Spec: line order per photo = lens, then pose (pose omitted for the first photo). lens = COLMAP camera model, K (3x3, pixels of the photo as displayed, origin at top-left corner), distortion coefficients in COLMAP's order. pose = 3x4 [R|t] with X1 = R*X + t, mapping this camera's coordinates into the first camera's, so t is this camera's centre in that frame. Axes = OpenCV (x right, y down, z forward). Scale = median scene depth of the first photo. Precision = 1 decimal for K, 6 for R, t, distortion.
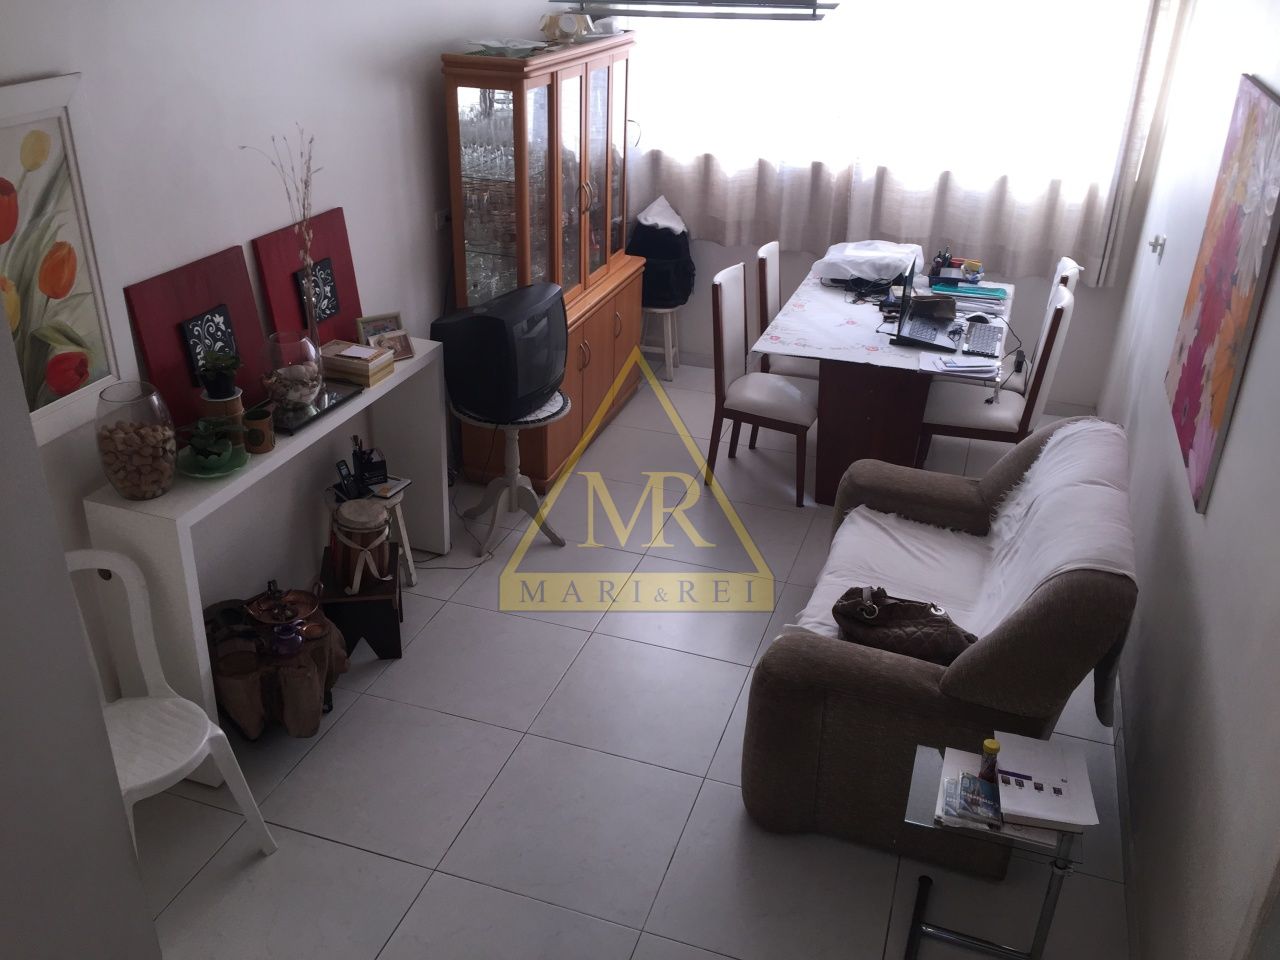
lens RADIAL K [[1129.7, 0, 633.4], [0, 1129.7, 470.8], [0, 0, 1]] dist [0.071271, -0.024032]
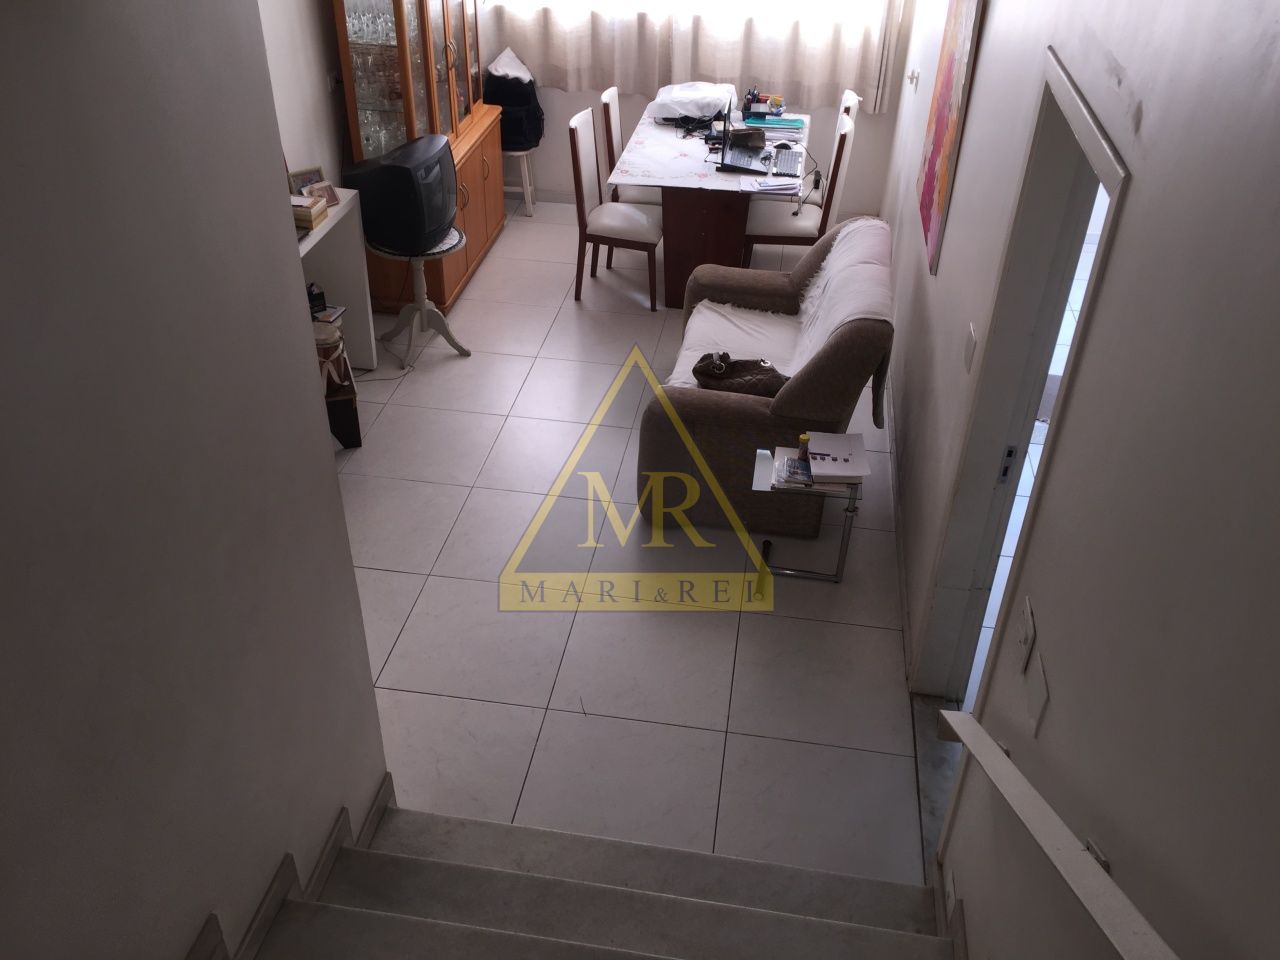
lens RADIAL K [[1129.7, 0, 636.4], [0, 1129.7, 489.6], [0, 0, 1]] dist [0.071271, -0.024032]
pose [[0.984648, -0.099878, 0.143153, -0.074250], [0.077463, 0.984967, 0.154402, 0.033579], [-0.156423, -0.140943, 0.977582, -0.257234]]
